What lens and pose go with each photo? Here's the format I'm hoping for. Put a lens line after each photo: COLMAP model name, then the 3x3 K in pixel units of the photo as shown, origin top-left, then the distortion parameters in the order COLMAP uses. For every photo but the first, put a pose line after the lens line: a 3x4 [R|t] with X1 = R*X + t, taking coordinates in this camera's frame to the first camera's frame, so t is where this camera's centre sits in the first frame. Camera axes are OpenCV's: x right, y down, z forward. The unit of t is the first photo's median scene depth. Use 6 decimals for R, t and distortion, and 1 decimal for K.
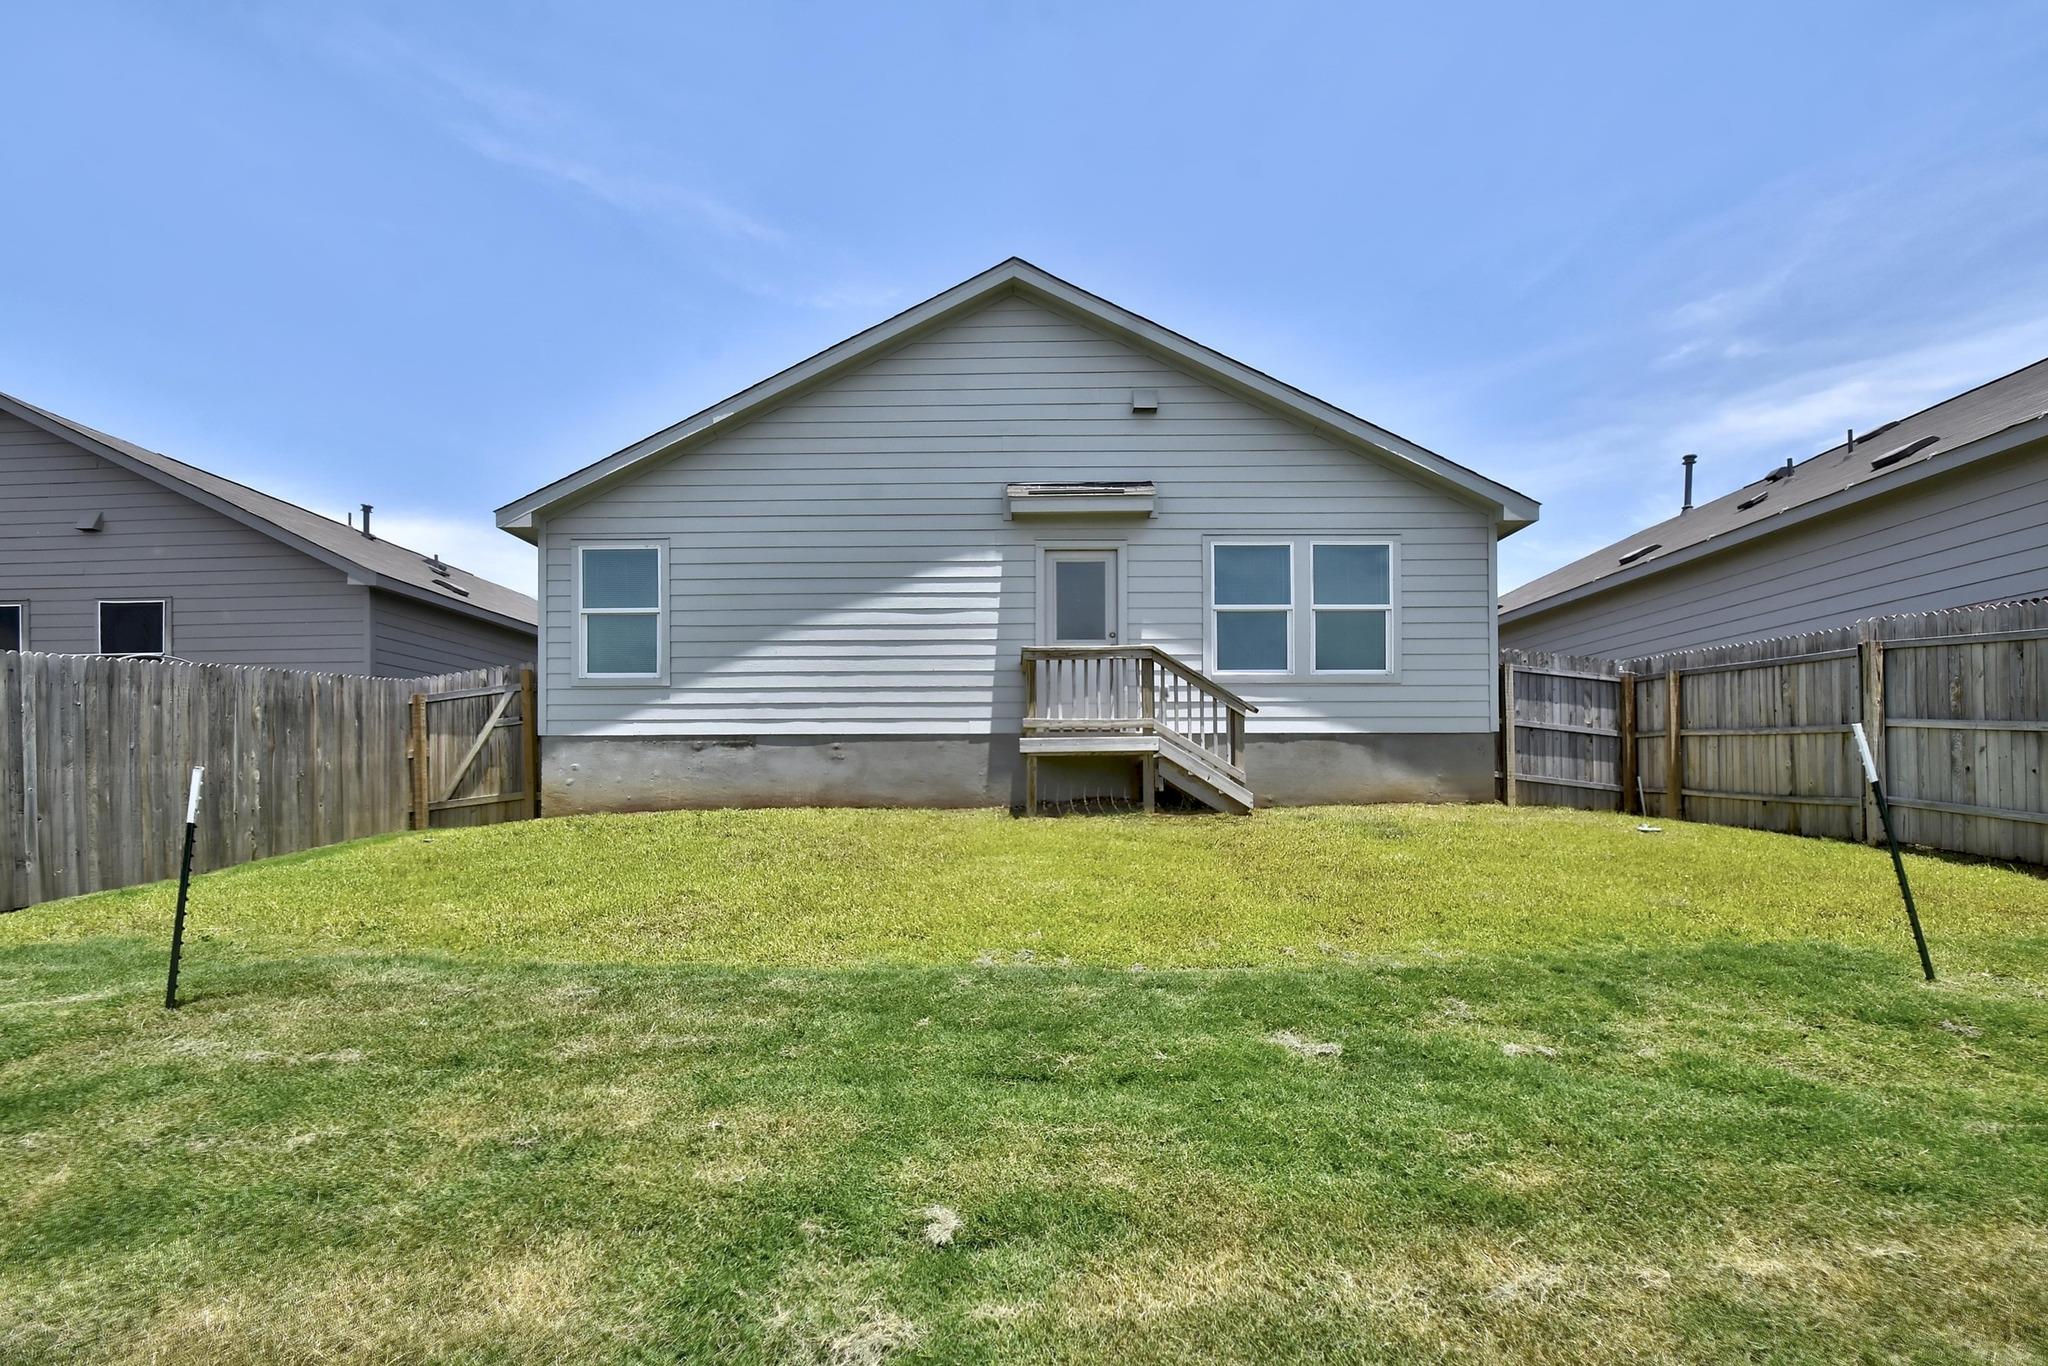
lens RADIAL K [[898.1, 0, 1021.8], [0, 898.1, 774.1], [0, 0, 1]] dist [-0.014146, 0.000084]
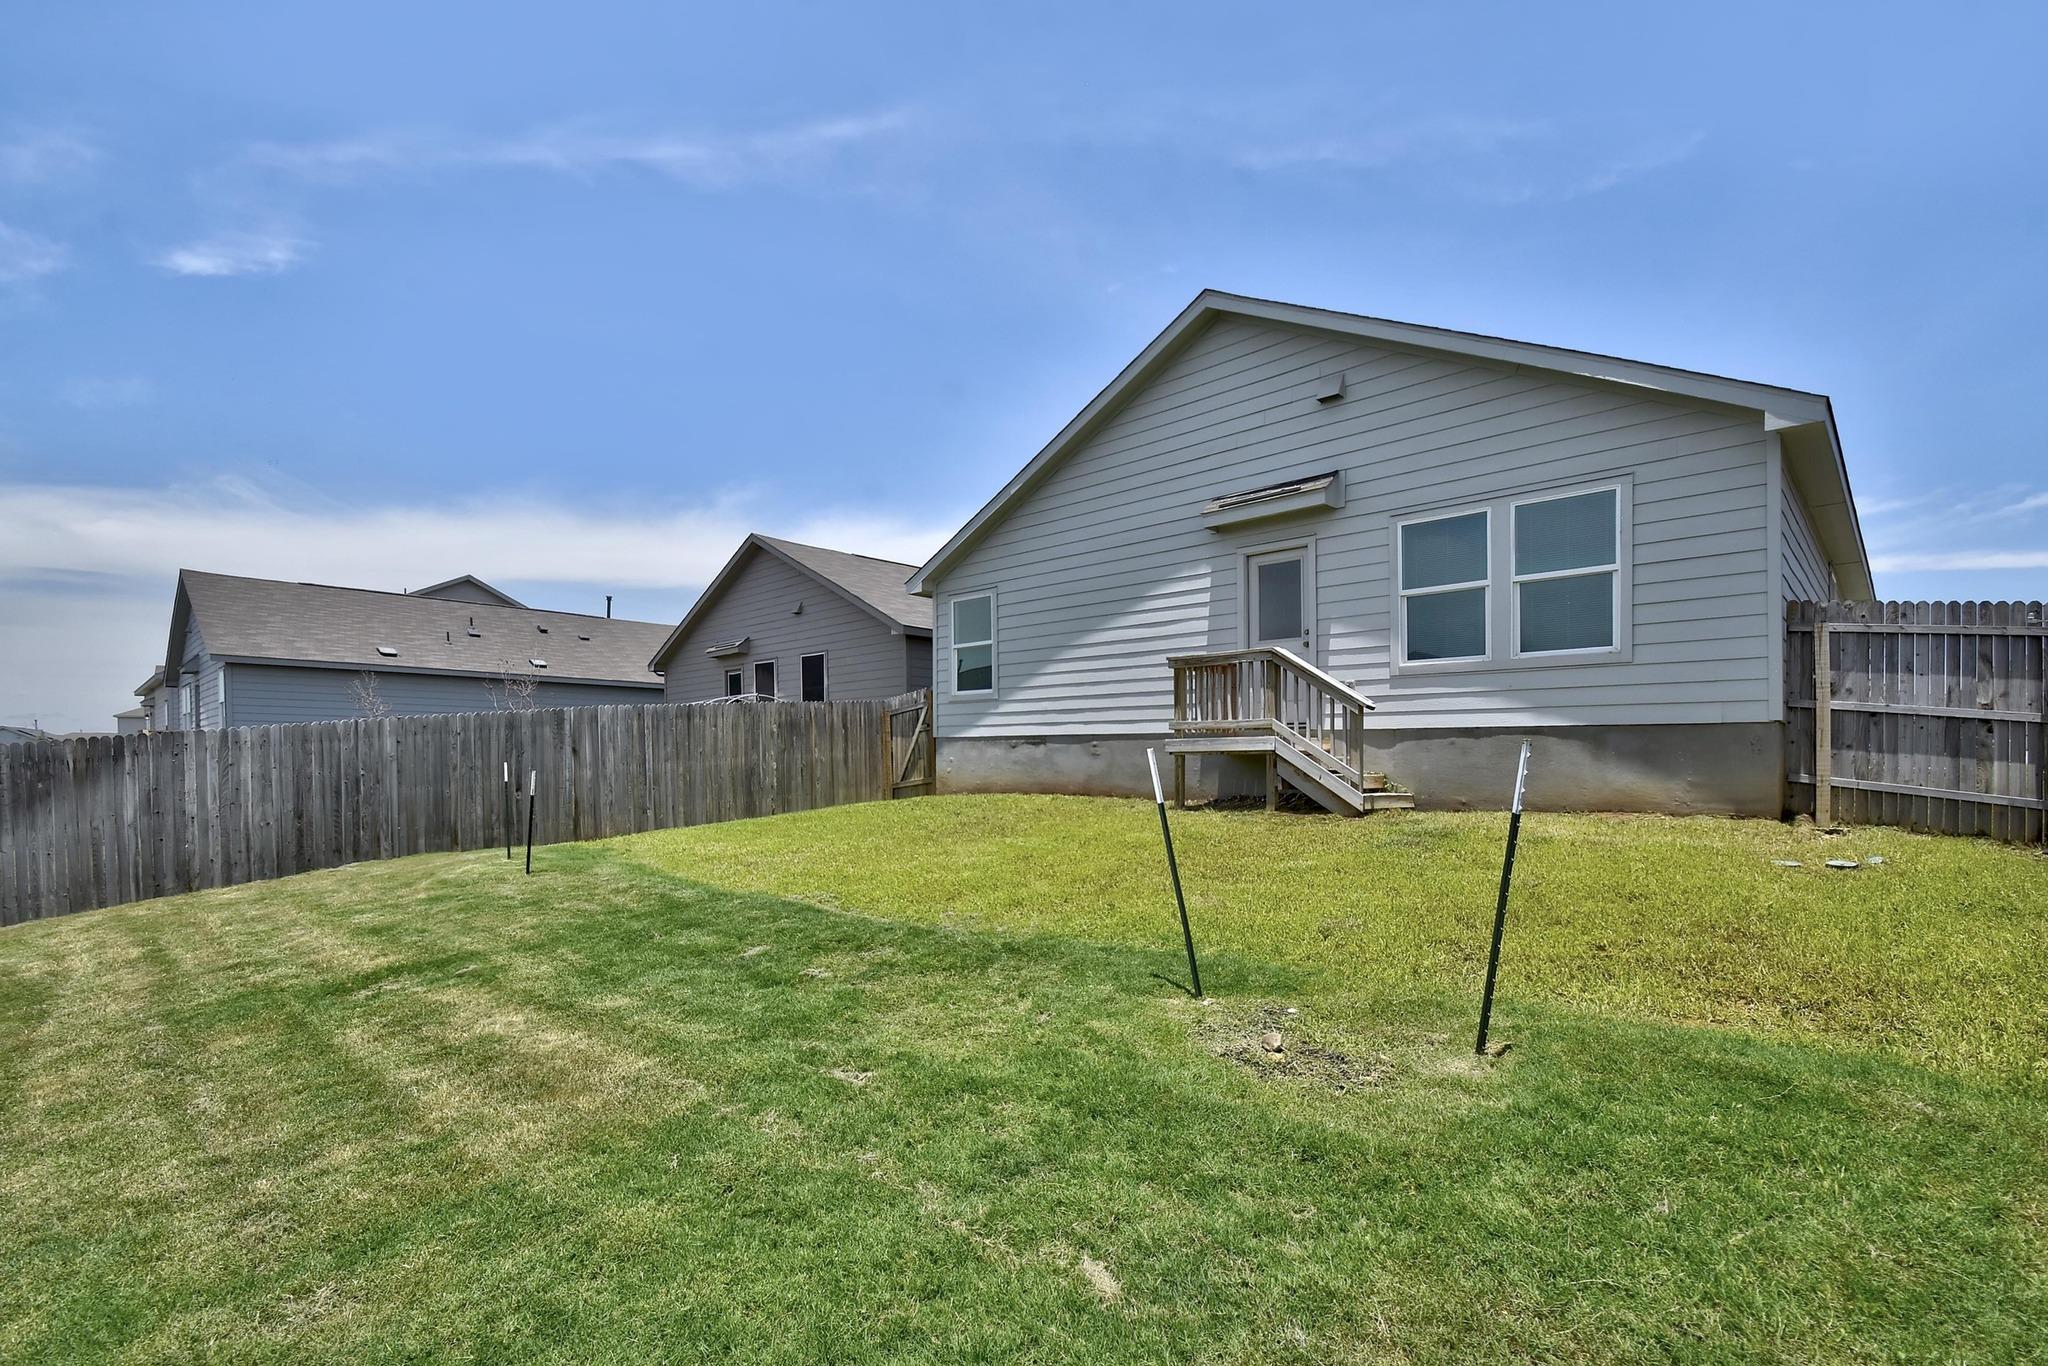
lens RADIAL K [[919.3, 0, 1024.0], [0, 919.3, 762.9], [0, 0, 1]] dist [0.000794, -0.000056]
pose [[0.731052, 0.008792, -0.682265, 0.580715], [-0.001304, 0.999933, 0.011488, -0.020535], [0.682320, -0.007508, 0.731015, 0.036999]]
